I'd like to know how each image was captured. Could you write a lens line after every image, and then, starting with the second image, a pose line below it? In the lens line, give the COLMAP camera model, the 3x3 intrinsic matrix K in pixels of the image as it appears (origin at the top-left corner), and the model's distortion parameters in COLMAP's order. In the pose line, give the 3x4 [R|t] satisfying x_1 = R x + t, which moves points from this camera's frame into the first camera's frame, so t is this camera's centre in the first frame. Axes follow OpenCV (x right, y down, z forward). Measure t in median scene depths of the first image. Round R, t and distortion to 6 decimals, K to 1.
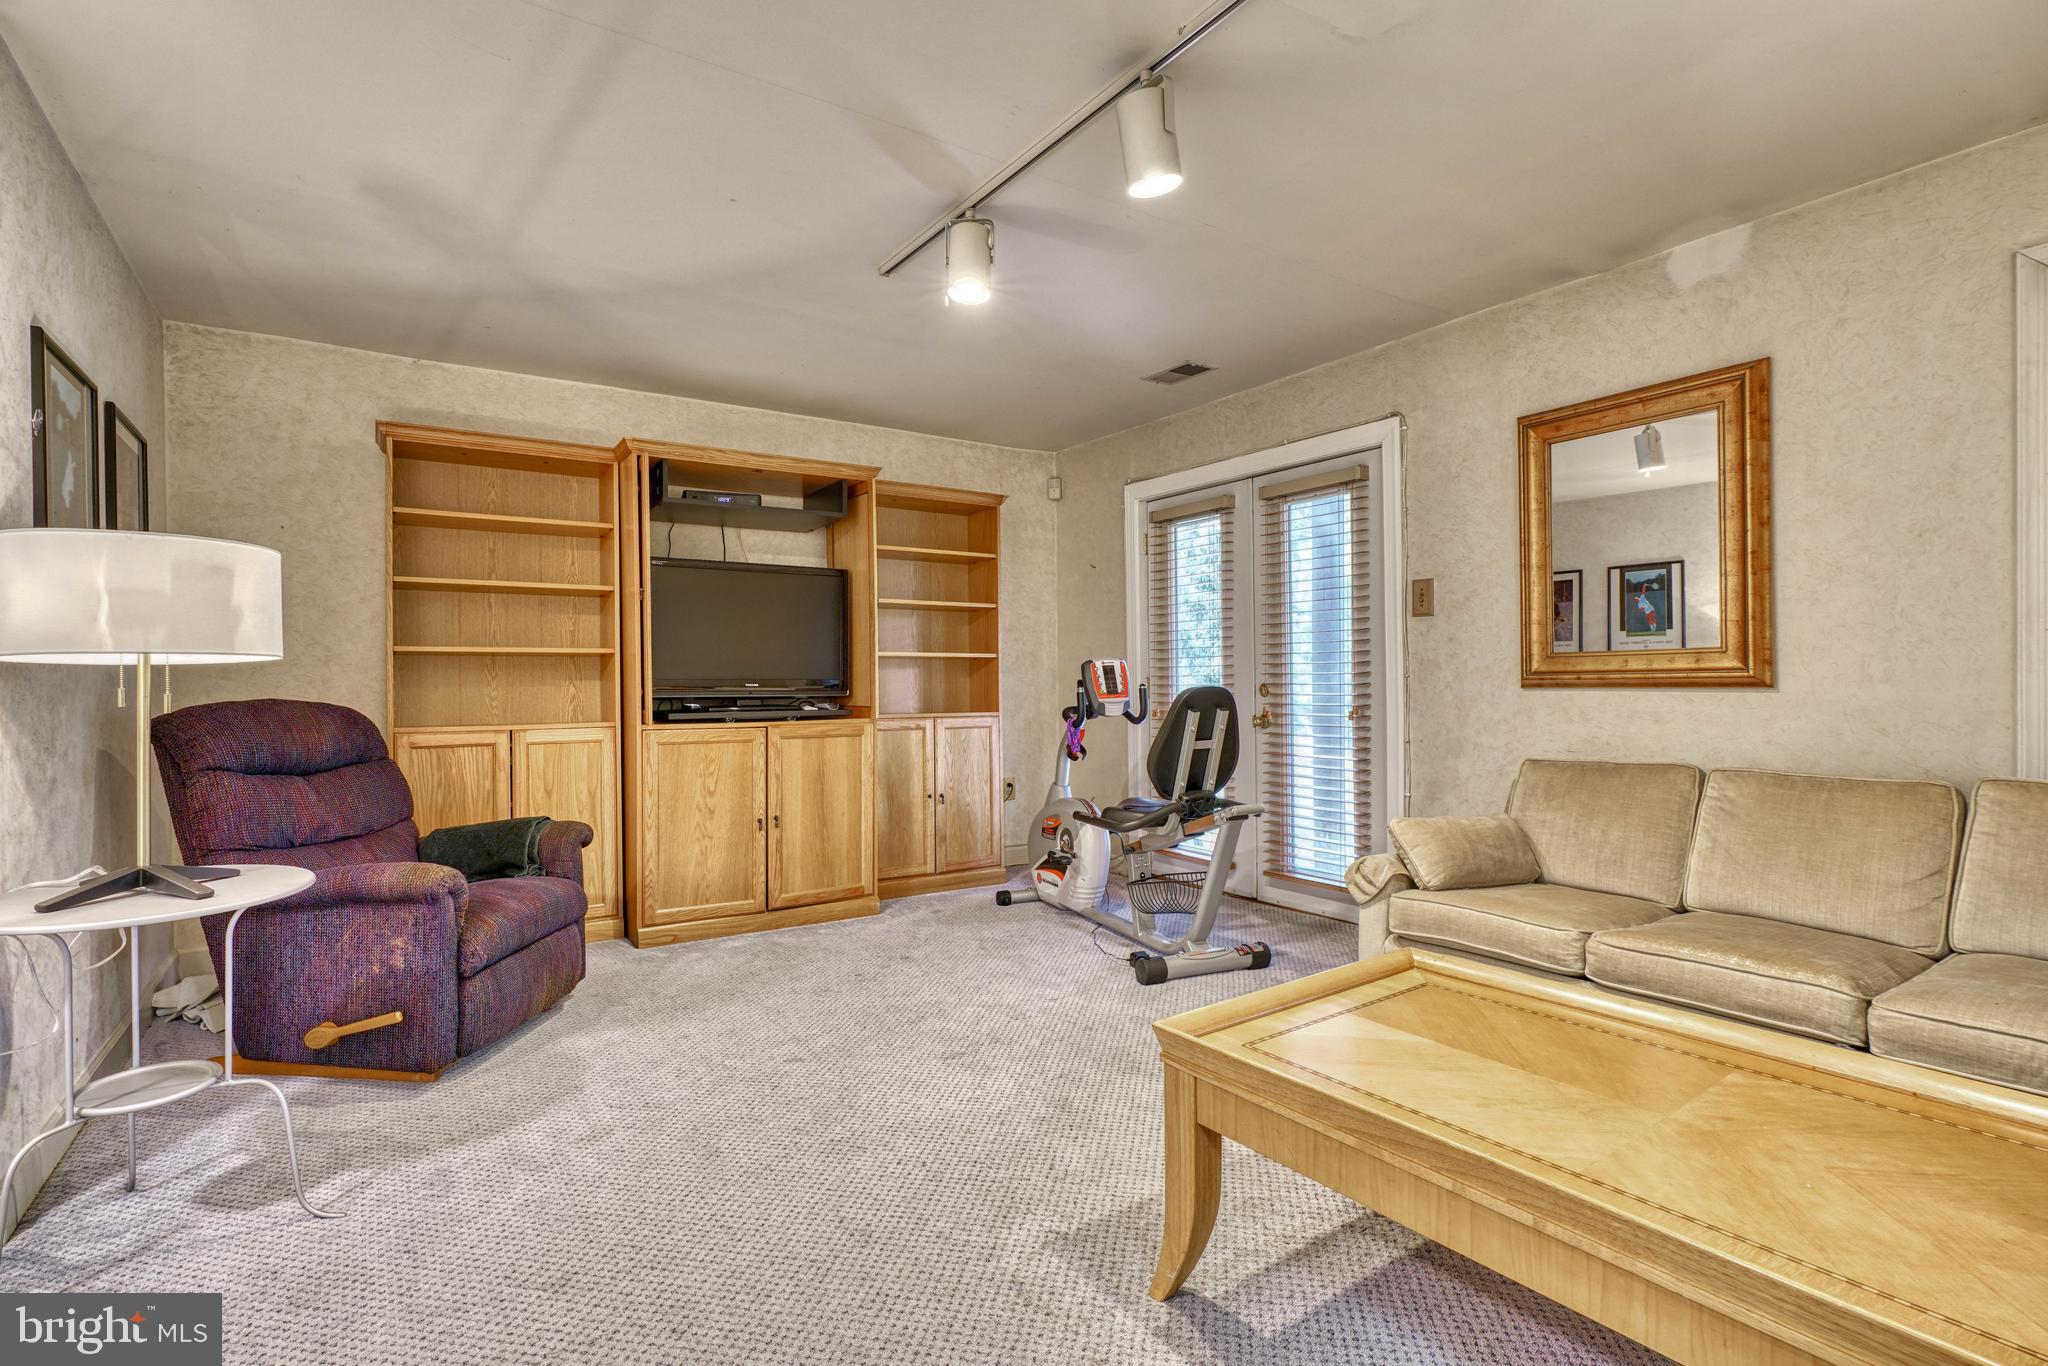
lens RADIAL K [[982.3, 0, 1023.6], [0, 982.3, 688.9], [0, 0, 1]] dist [-0.001857, -0.000333]
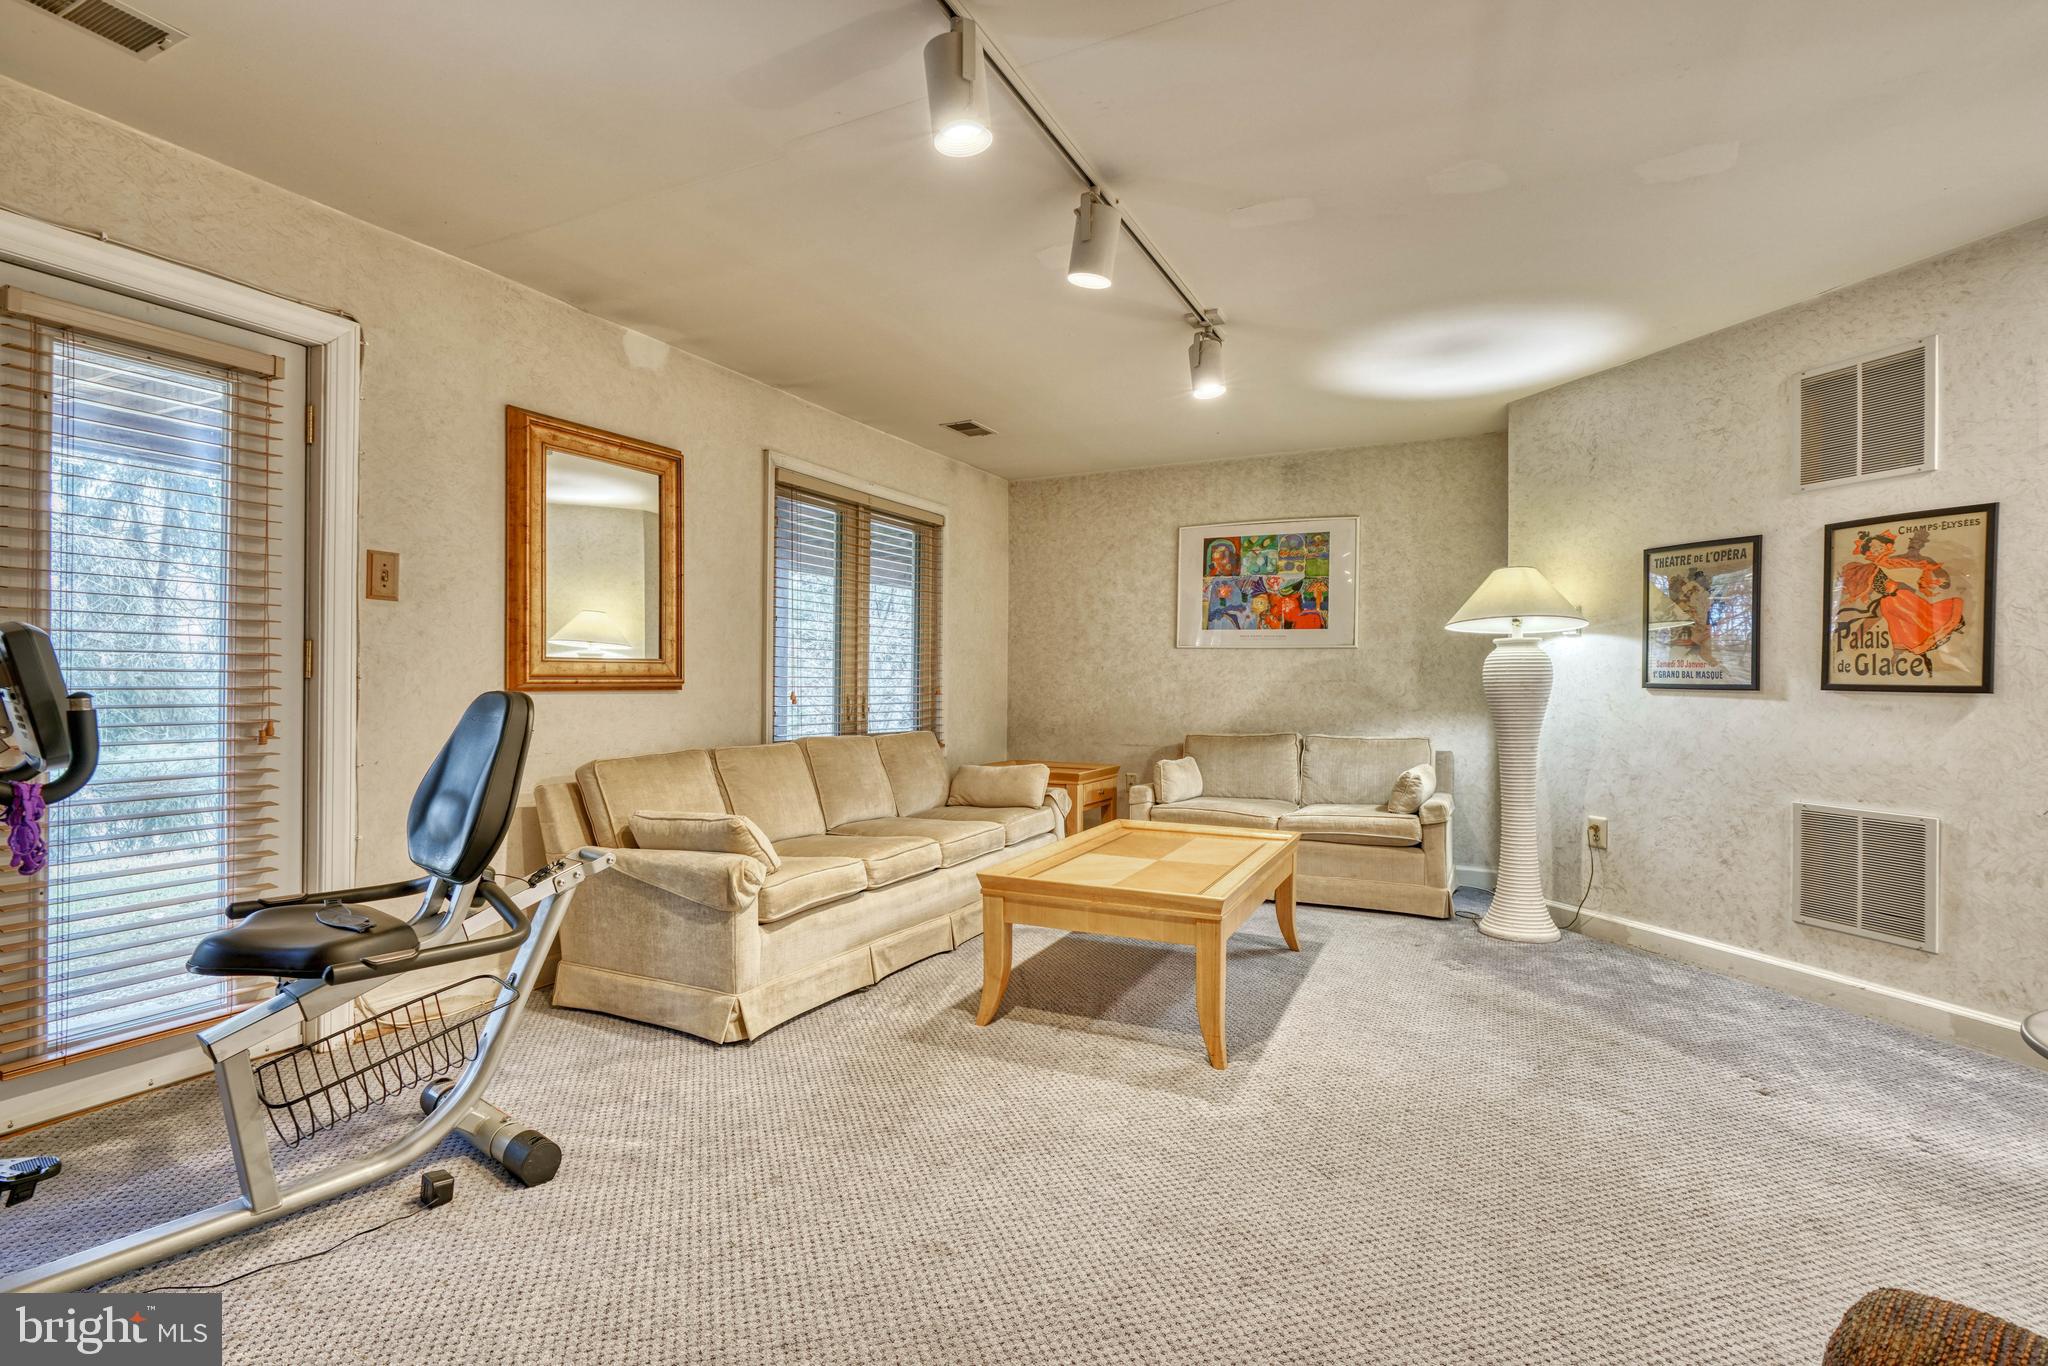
lens RADIAL K [[982.3, 0, 1022.7], [0, 982.3, 677.5], [0, 0, 1]] dist [-0.001857, -0.000333]
pose [[-0.491002, 0.008154, 0.871120, -0.528180], [0.003840, 0.999967, -0.007196, -0.005687], [-0.871150, -0.000188, -0.491017, 0.978166]]
